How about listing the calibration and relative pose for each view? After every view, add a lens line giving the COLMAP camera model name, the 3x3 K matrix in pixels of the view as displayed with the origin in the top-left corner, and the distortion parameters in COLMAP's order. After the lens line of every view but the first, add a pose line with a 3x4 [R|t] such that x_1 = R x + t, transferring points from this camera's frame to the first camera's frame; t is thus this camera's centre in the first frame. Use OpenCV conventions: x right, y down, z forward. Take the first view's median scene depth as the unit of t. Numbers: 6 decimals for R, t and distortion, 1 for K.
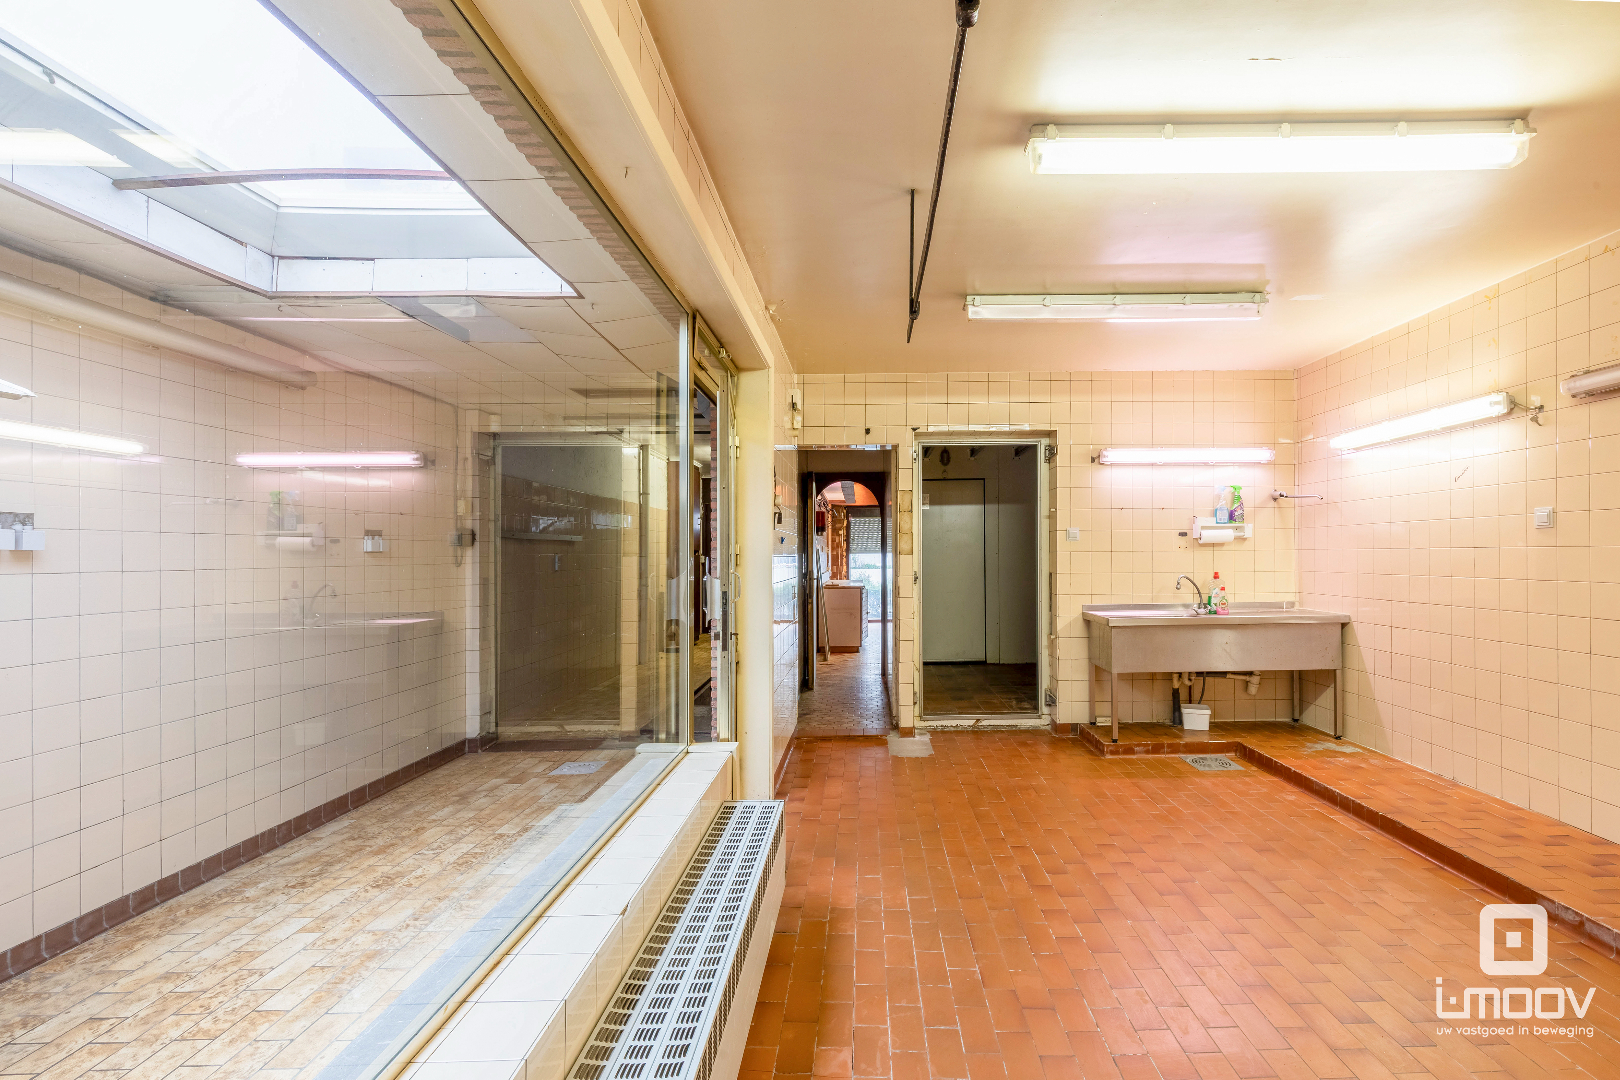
lens RADIAL K [[717.0, 0, 799.5], [0, 717.0, 531.4], [0, 0, 1]] dist [0.007666, -0.001022]
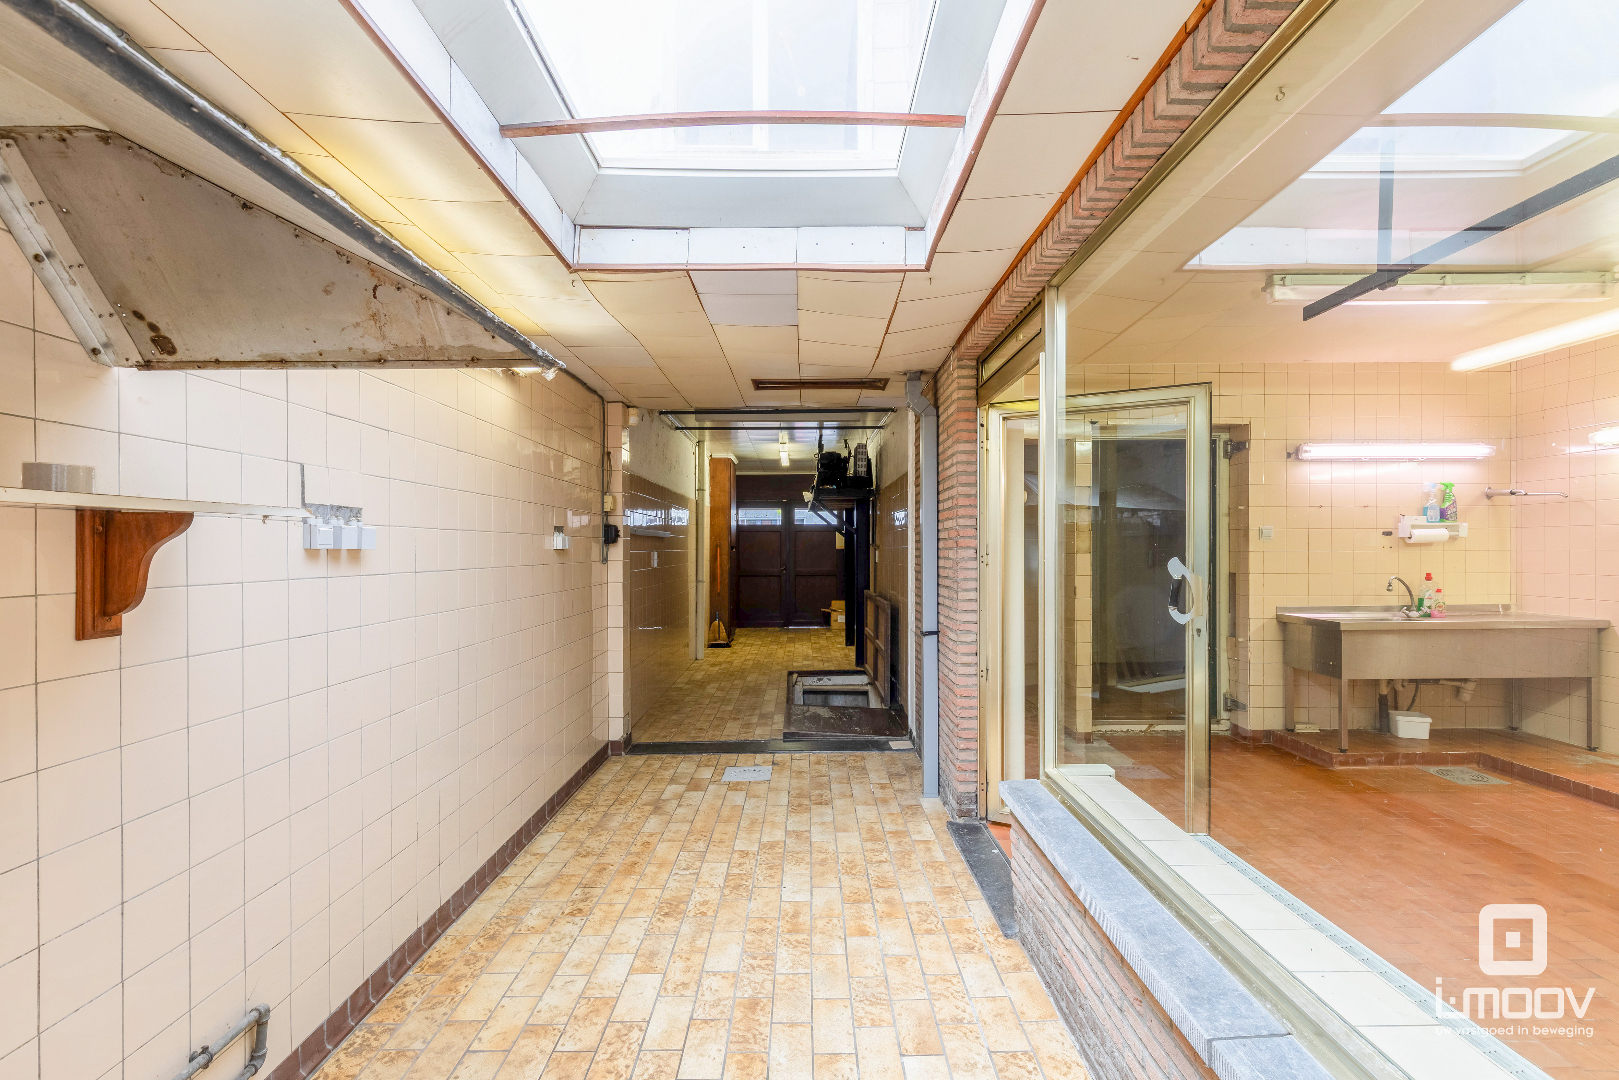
lens RADIAL K [[716.5, 0, 856.0], [0, 716.5, 531.9], [0, 0, 1]] dist [0.007666, -0.001022]
pose [[0.999993, 0.003694, 0.000106, -0.180615], [-0.003694, 0.999977, 0.005720, -0.000803], [-0.000085, -0.005720, 0.999984, 0.044604]]
